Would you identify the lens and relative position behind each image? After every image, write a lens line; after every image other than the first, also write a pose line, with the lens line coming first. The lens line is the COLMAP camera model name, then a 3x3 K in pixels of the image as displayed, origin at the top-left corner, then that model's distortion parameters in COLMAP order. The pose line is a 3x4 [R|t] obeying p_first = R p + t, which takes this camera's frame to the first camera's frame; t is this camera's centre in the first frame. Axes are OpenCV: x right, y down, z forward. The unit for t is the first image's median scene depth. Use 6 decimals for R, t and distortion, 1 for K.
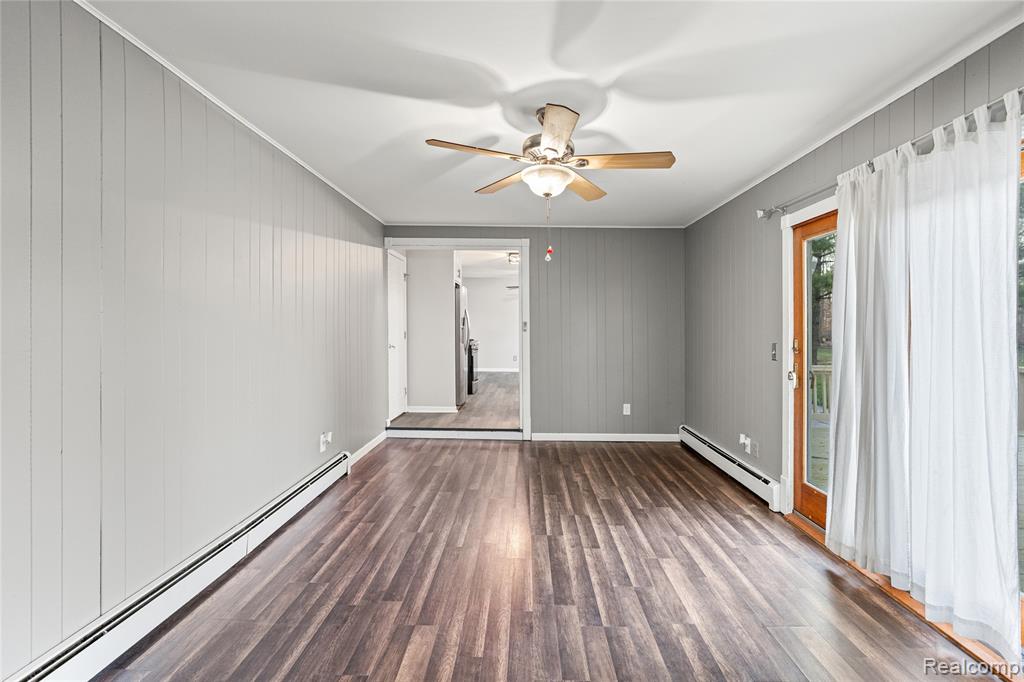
lens RADIAL K [[466.1, 0, 511.9], [0, 466.1, 333.3], [0, 0, 1]] dist [-0.008006, 0.002430]
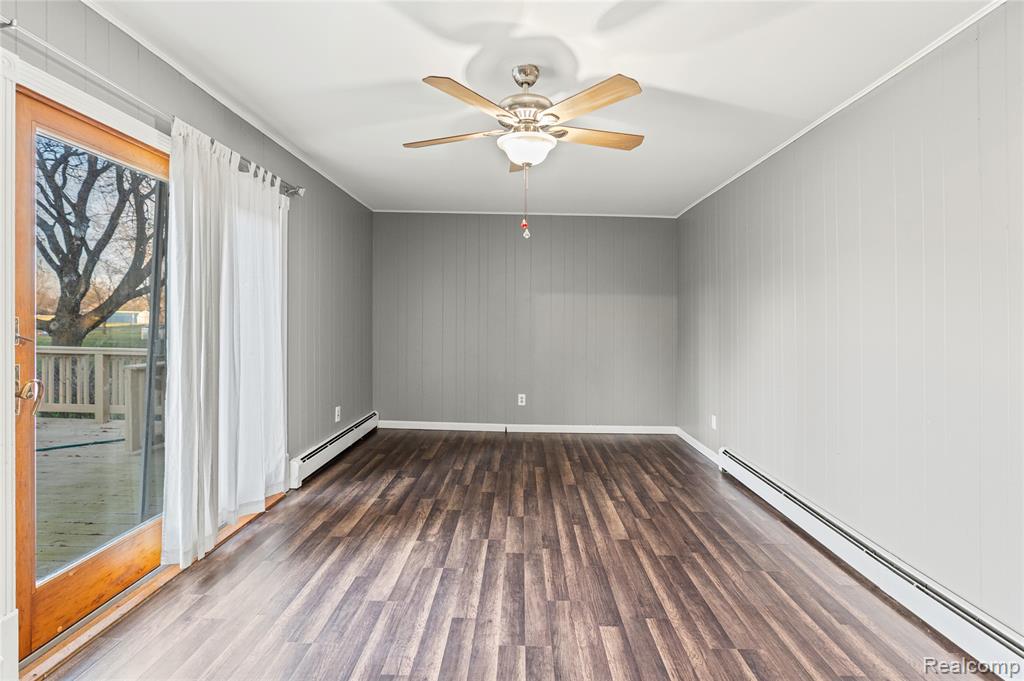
lens RADIAL K [[466.1, 0, 512.4], [0, 466.1, 338.8], [0, 0, 1]] dist [-0.008006, 0.002430]
pose [[-0.999507, -0.029869, -0.009677, 0.134775], [-0.030356, 0.998034, 0.054838, -0.007025], [0.008020, 0.055105, -0.998448, 1.940154]]
